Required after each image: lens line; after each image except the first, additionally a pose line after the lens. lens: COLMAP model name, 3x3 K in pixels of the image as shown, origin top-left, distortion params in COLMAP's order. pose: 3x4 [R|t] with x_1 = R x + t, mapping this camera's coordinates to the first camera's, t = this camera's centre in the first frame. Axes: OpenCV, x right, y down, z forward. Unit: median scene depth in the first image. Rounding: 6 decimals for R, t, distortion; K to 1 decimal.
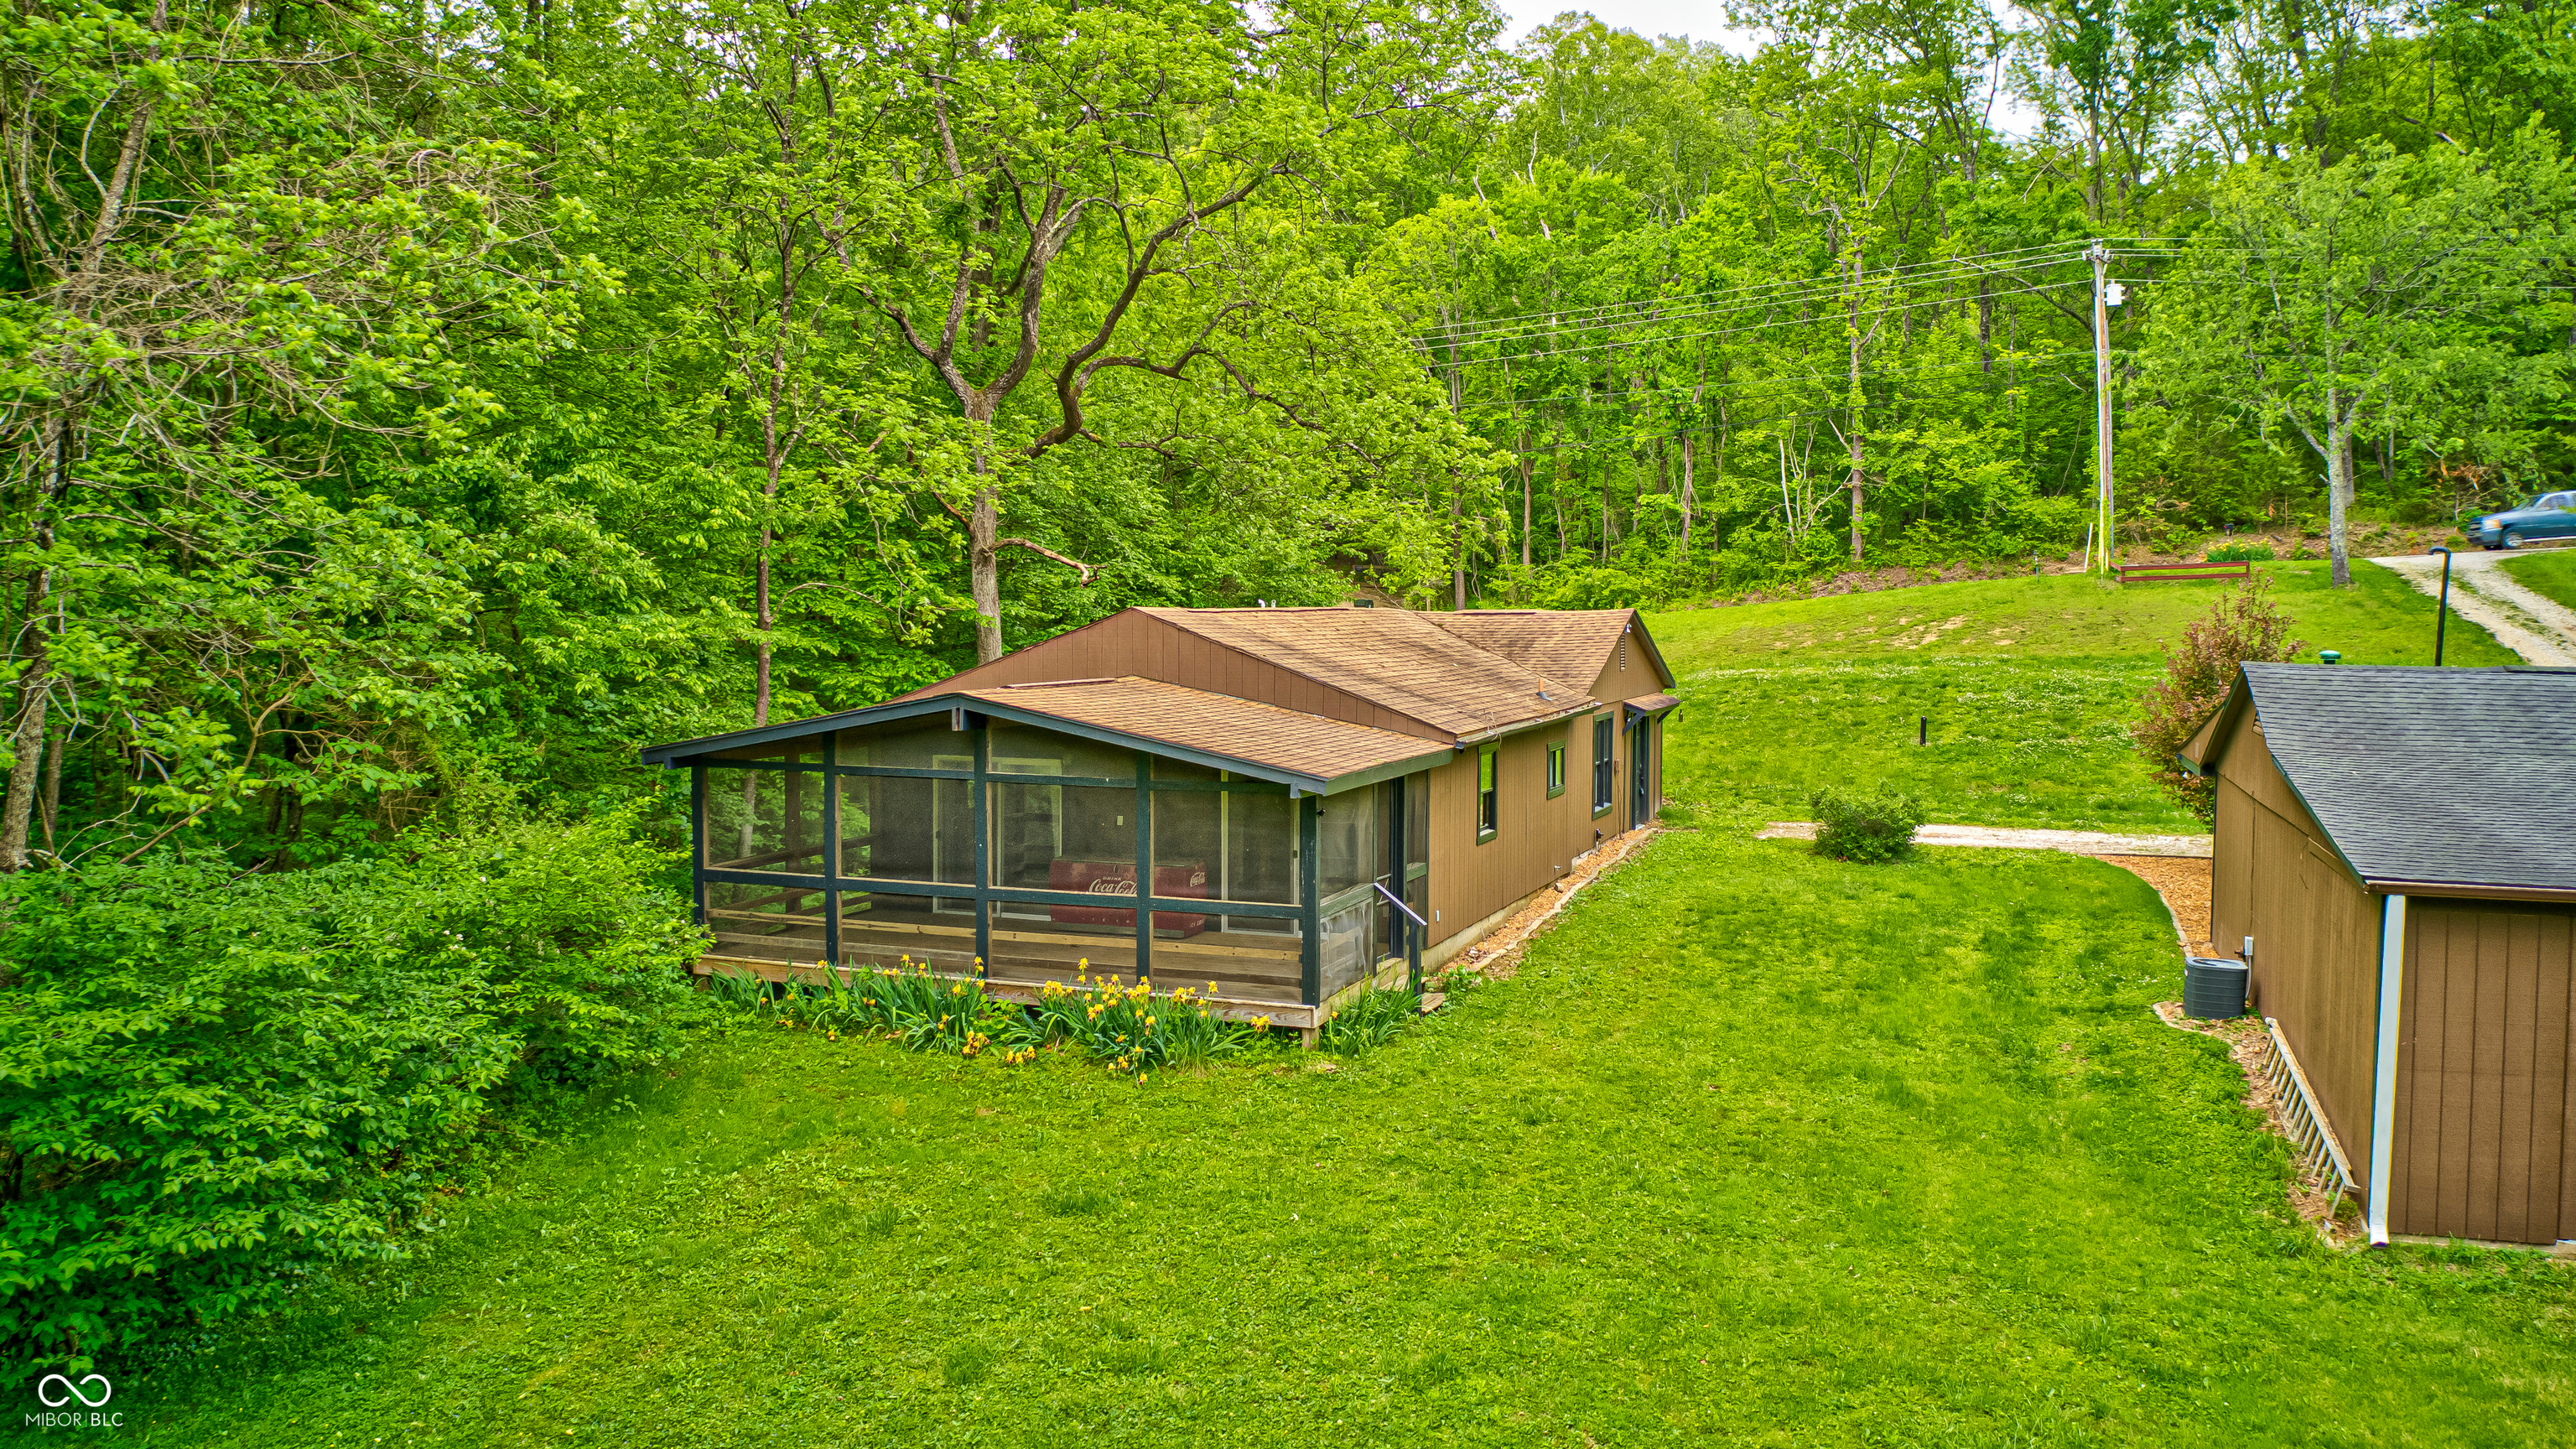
lens RADIAL K [[2009.7, 0, 1280.3], [0, 2009.7, 722.6], [0, 0, 1]] dist [-0.032346, -0.016455]
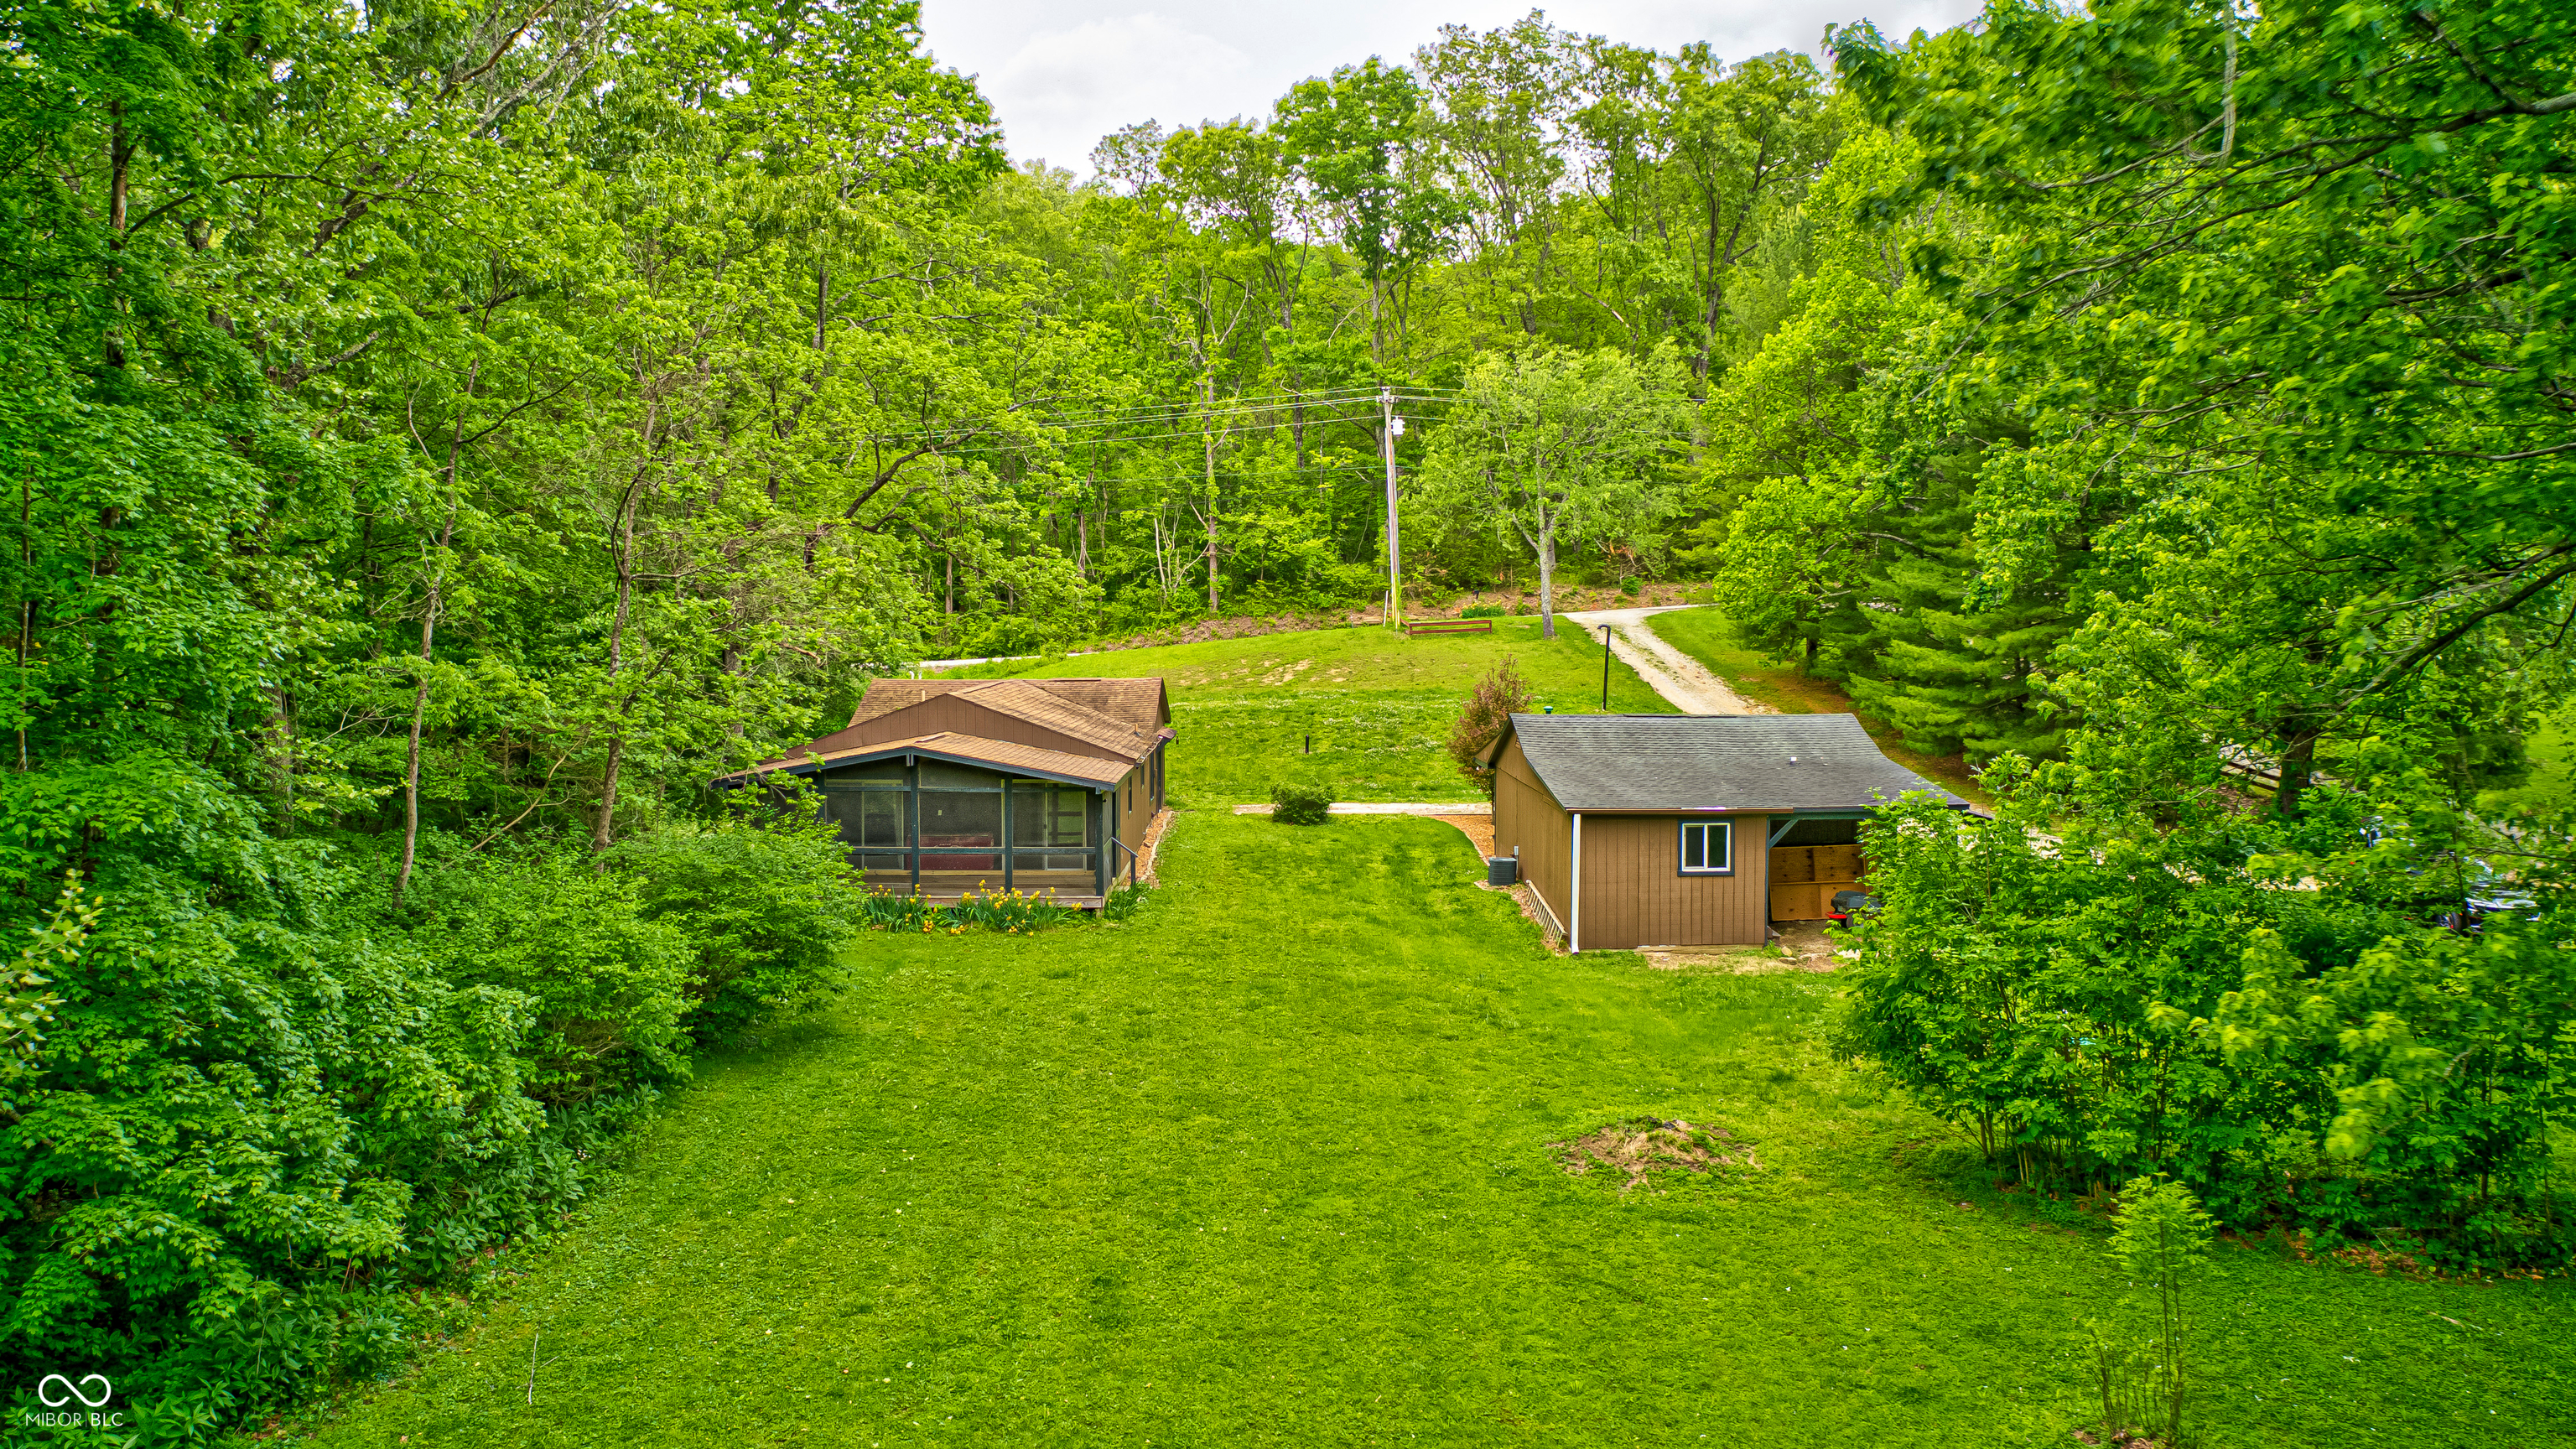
lens RADIAL K [[2009.7, 0, 1280.3], [0, 2009.7, 722.6], [0, 0, 1]] dist [-0.032346, -0.016455]
pose [[0.936361, -0.023740, 0.350234, -0.156013], [0.024985, 0.999687, 0.000965, -0.009494], [-0.350147, 0.007847, 0.936662, -0.288057]]
